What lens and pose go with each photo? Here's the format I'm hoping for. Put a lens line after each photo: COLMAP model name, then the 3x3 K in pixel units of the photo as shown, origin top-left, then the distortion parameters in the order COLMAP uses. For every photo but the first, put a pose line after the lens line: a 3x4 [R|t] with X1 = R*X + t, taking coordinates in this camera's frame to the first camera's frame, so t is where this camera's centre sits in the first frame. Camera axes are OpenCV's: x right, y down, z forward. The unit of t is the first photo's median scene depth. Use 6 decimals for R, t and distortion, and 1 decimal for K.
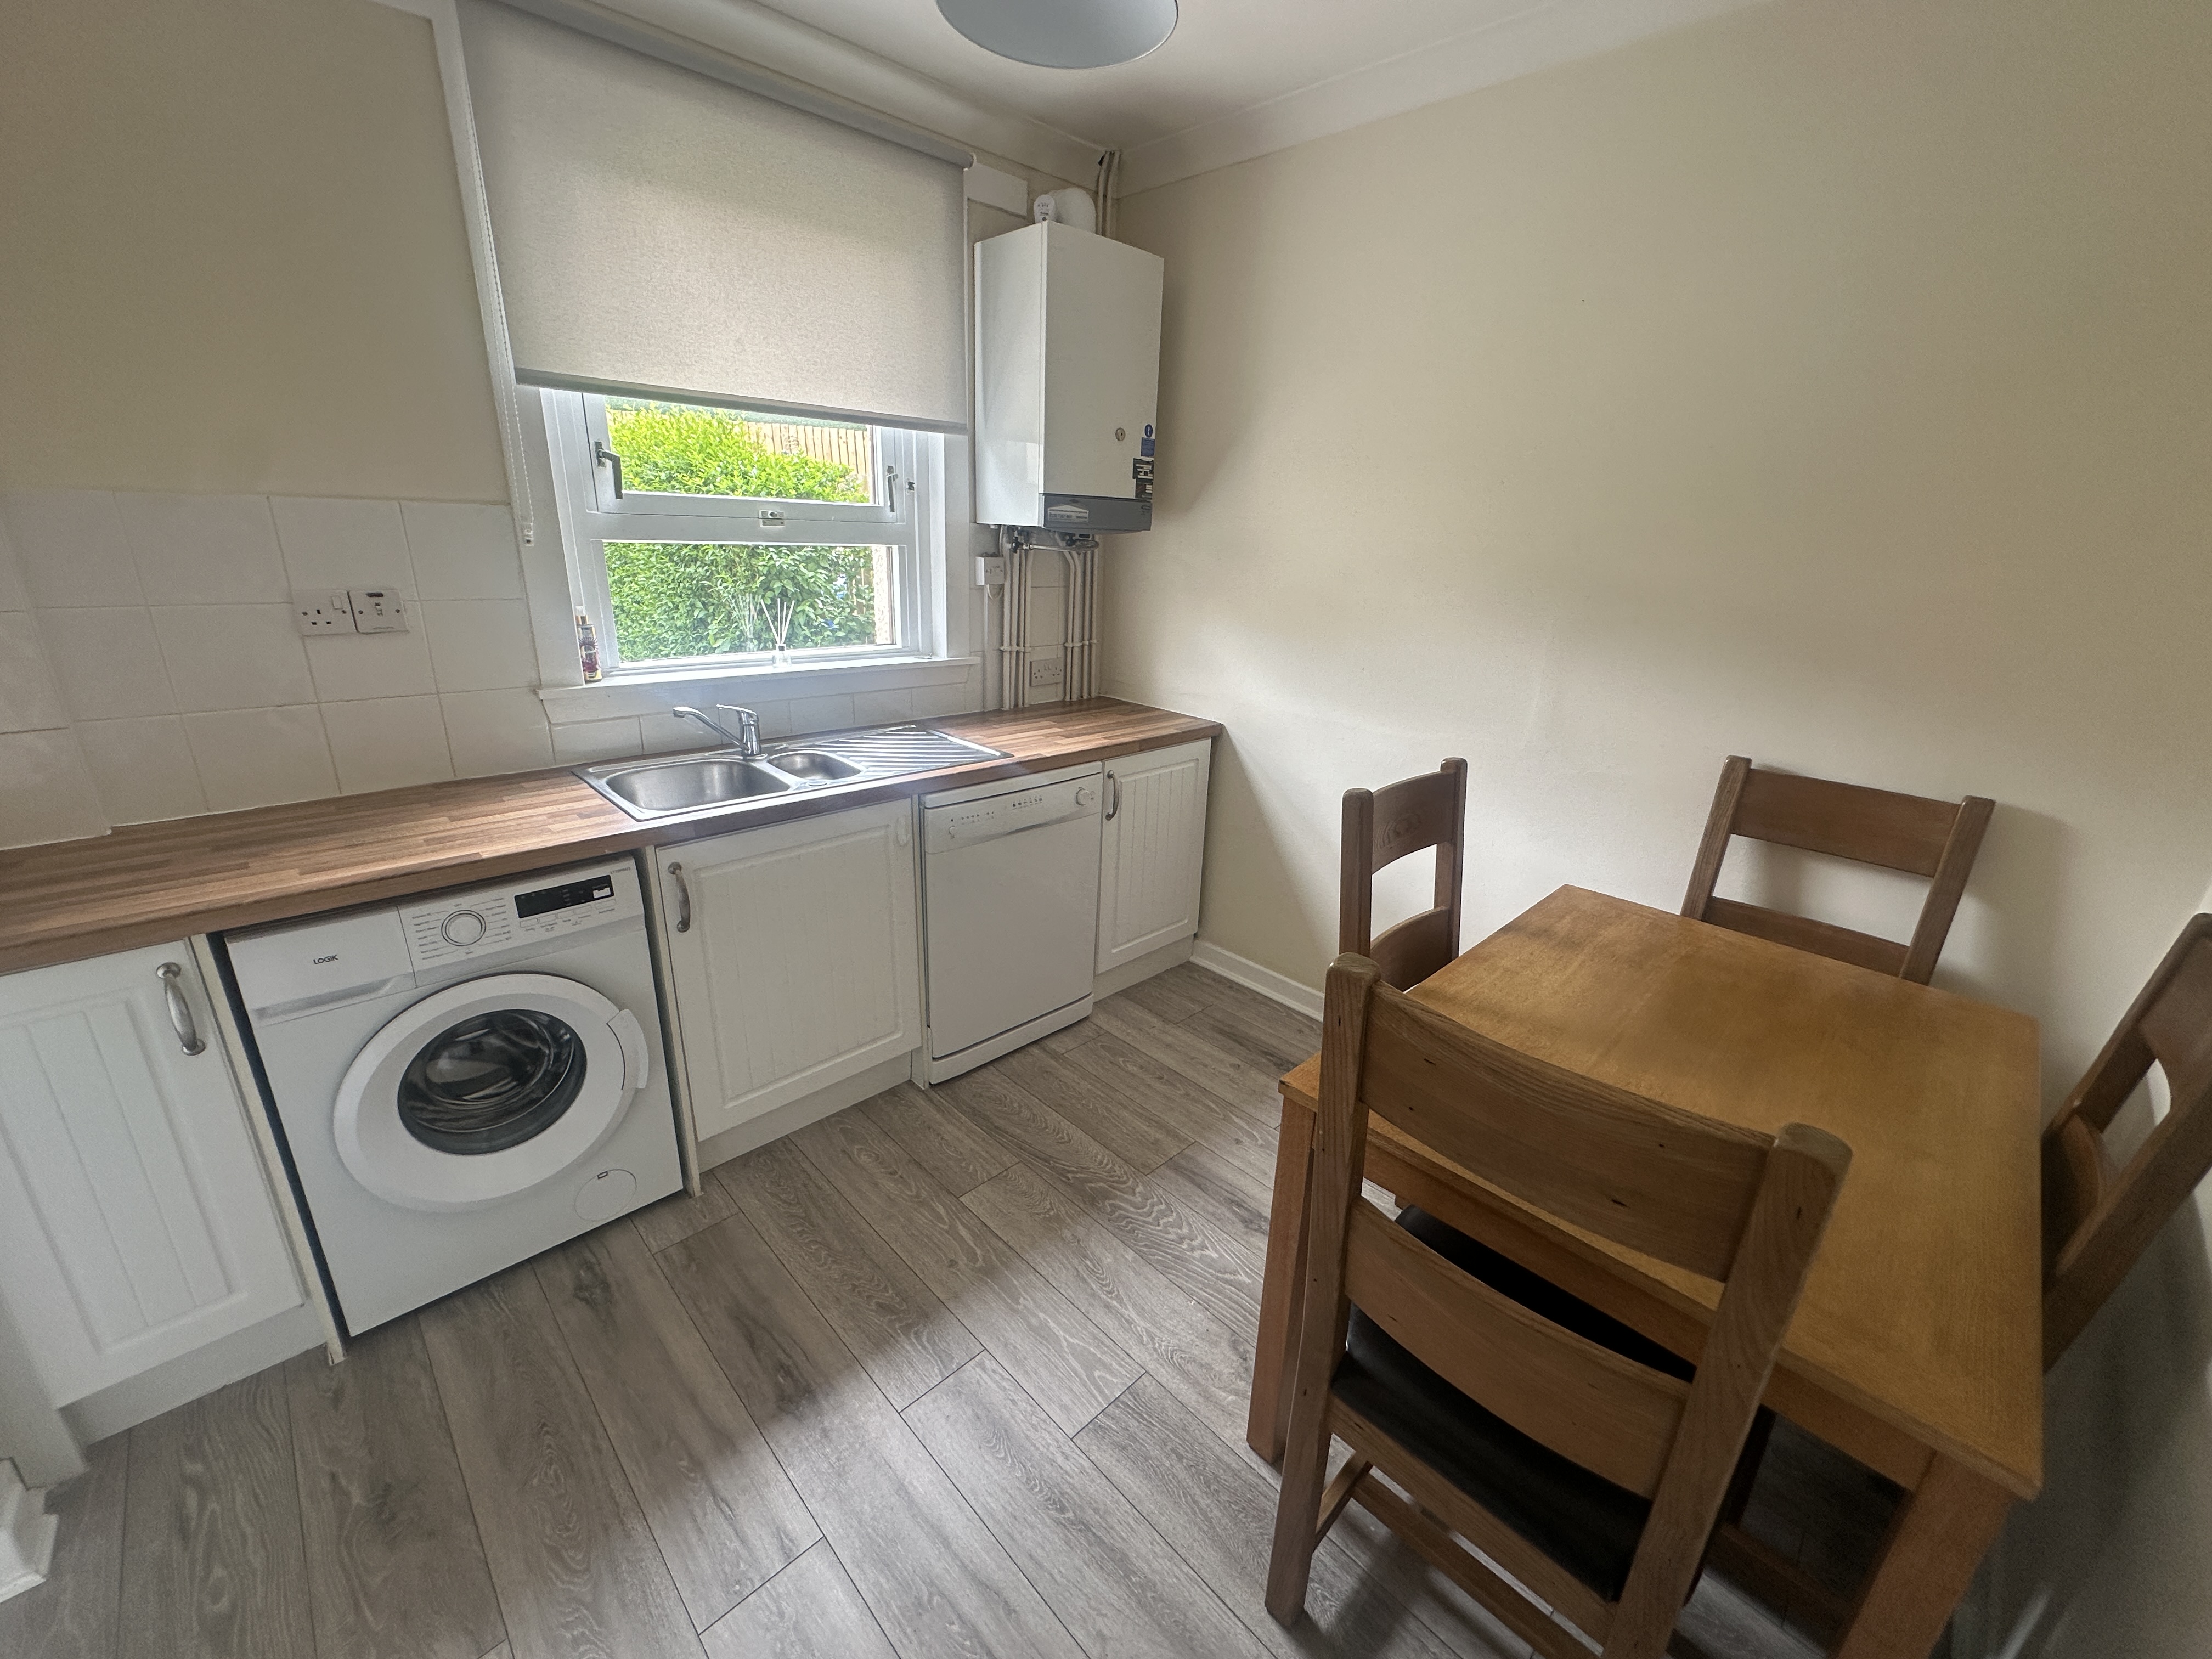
lens RADIAL K [[882.8, 0, 1106.0], [0, 882.8, 829.5], [0, 0, 1]] dist [-0.003809, 0.000197]
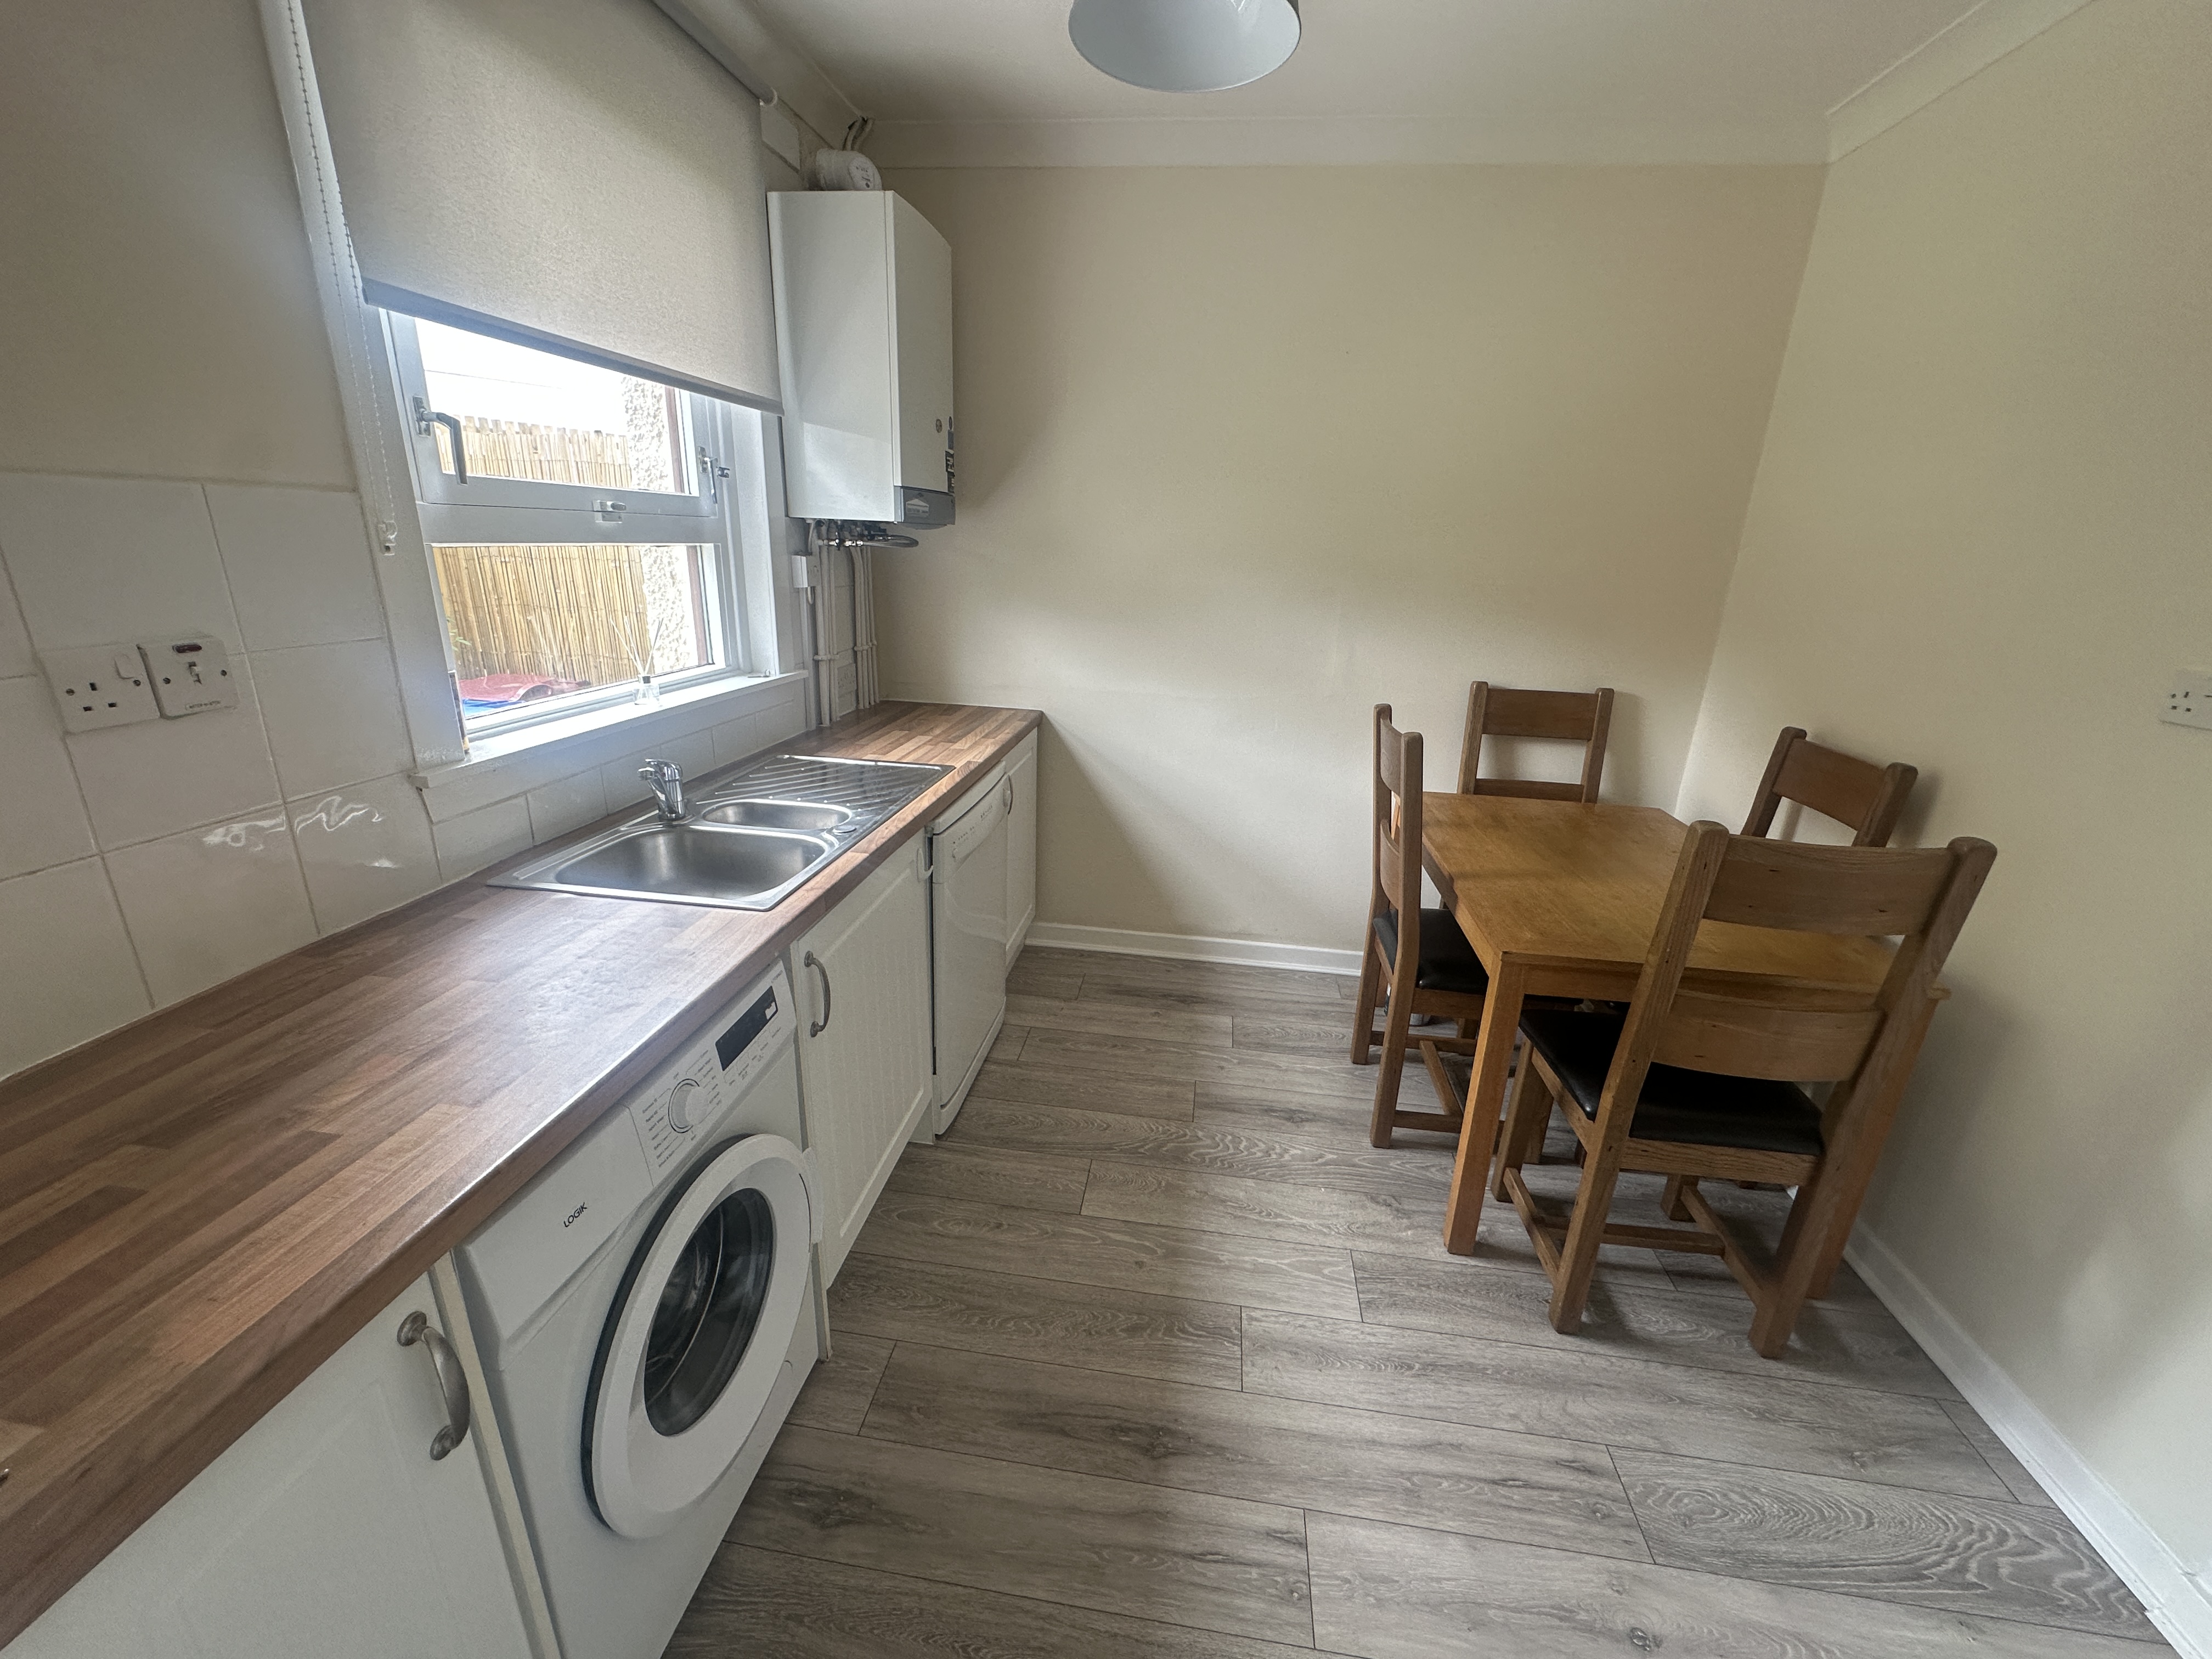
lens RADIAL K [[882.8, 0, 1106.0], [0, 882.8, 829.5], [0, 0, 1]] dist [-0.003809, 0.000197]
pose [[0.787527, -0.202972, 0.581896, -0.693024], [0.194340, 0.977823, 0.078060, -0.077187], [-0.584836, 0.051611, 0.809508, 0.188016]]
